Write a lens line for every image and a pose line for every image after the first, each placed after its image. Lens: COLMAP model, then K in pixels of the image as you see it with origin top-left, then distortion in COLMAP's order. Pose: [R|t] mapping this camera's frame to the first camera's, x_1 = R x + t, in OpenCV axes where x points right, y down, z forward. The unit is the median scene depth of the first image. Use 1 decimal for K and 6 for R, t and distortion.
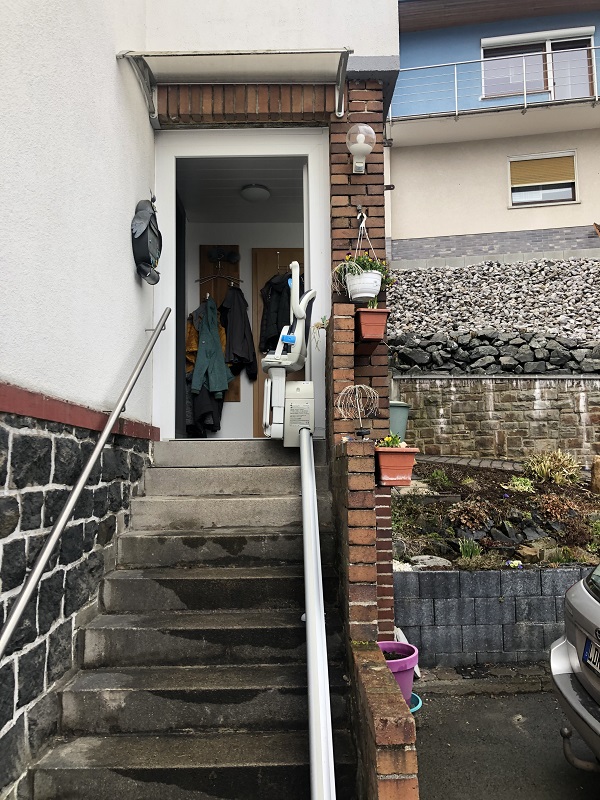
lens RADIAL K [[661.5, 0, 294.5], [0, 661.5, 398.6], [0, 0, 1]] dist [0.011152, 0.006537]
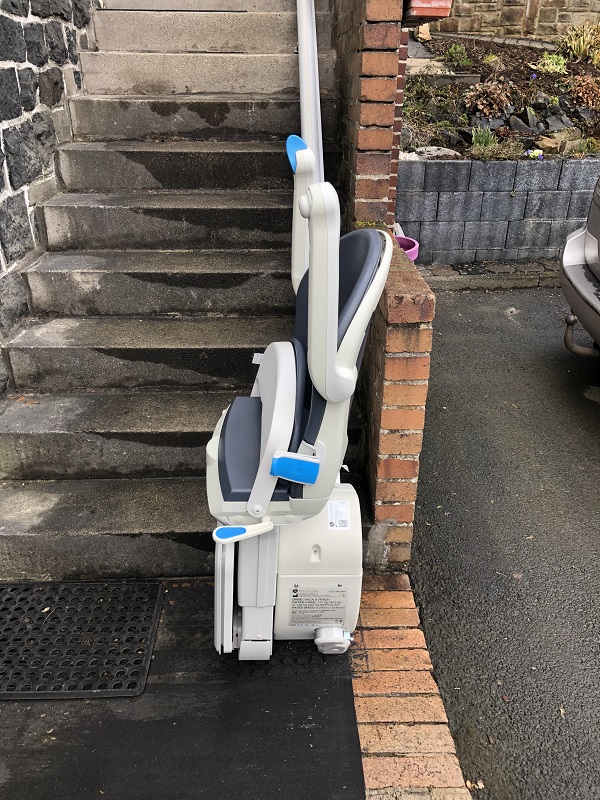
lens RADIAL K [[661.5, 0, 294.5], [0, 661.5, 398.6], [0, 0, 1]] dist [0.011152, 0.006537]
pose [[0.999706, 0.003365, 0.024007, -0.011688], [-0.015707, 0.844222, 0.535764, 0.084264], [-0.018464, -0.535984, 0.844026, 0.128282]]
